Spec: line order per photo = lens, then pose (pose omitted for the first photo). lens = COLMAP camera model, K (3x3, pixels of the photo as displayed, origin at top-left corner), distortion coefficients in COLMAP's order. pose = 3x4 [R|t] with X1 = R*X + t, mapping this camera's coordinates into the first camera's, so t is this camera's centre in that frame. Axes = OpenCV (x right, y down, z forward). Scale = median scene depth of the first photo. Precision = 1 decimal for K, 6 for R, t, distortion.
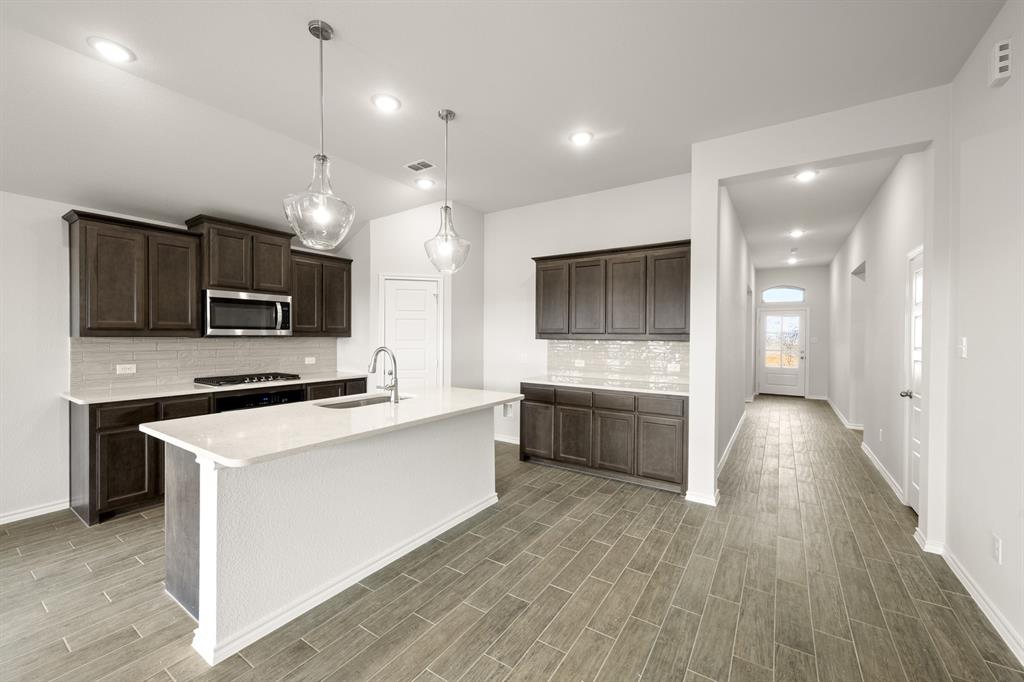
lens RADIAL K [[403.6, 0, 513.6], [0, 403.6, 338.1], [0, 0, 1]] dist [0.001502, -0.000098]
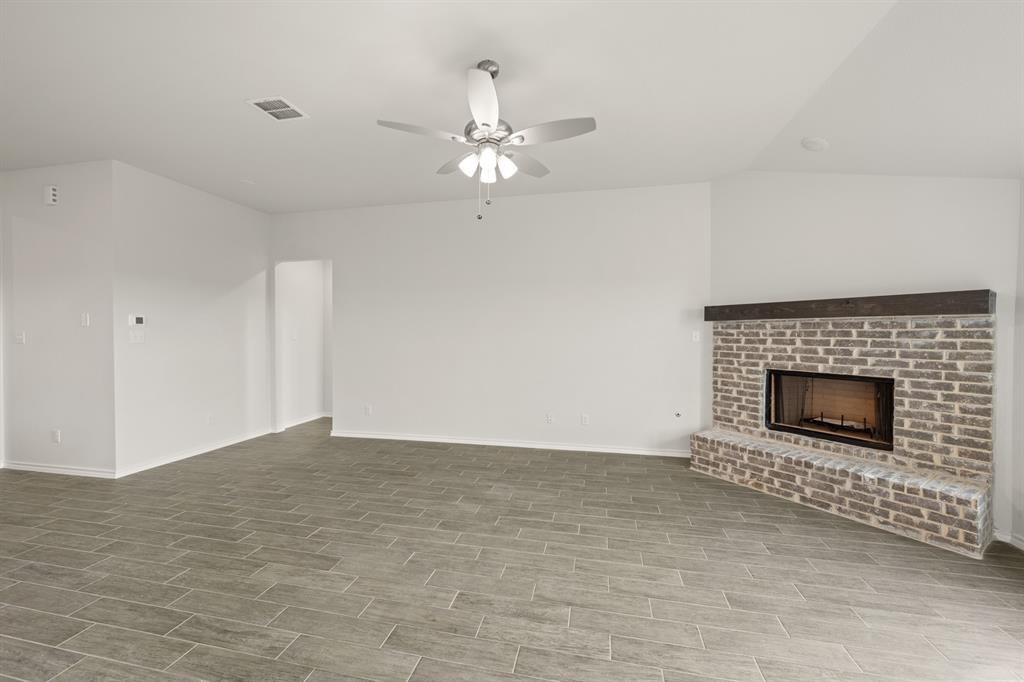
lens RADIAL K [[403.6, 0, 513.6], [0, 403.6, 338.1], [0, 0, 1]] dist [0.001502, -0.000098]
pose [[-0.359683, -0.017787, 0.932905, -0.773607], [0.002159, 0.999800, 0.019895, -0.002452], [-0.933072, 0.009170, -0.359573, -0.212755]]
